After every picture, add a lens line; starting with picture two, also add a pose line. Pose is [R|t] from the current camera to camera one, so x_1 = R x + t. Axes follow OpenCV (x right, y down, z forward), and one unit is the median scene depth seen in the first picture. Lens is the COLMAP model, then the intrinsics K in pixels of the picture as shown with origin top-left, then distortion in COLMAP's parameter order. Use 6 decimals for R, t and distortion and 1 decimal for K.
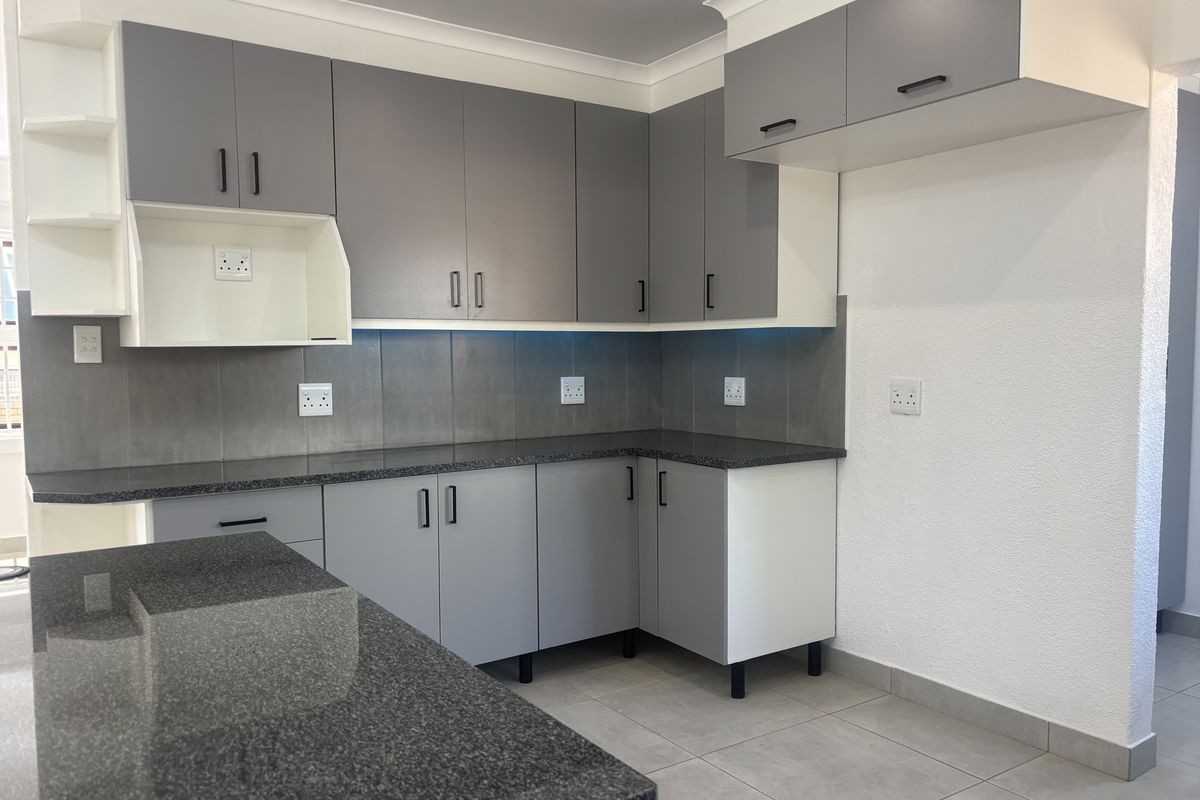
lens RADIAL K [[905.2, 0, 600.0], [0, 905.2, 400.0], [0, 0, 1]] dist [0.046696, 0.000446]
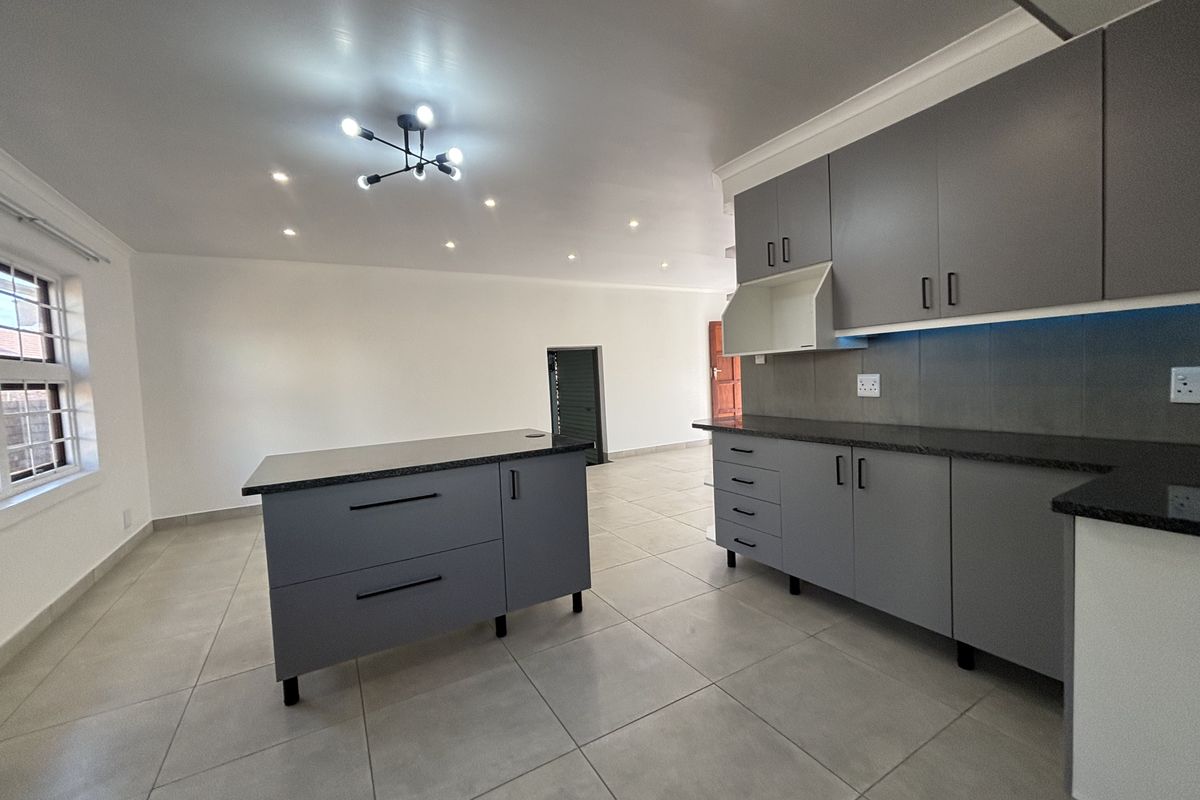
lens RADIAL K [[485.6, 0, 600.0], [0, 485.6, 400.0], [0, 0, 1]] dist [-0.000131, -0.000008]
pose [[-0.070505, 0.065252, -0.995375, 0.481338], [-0.008129, 0.997787, 0.065986, -0.024585], [0.997478, 0.012744, -0.069819, 0.636533]]
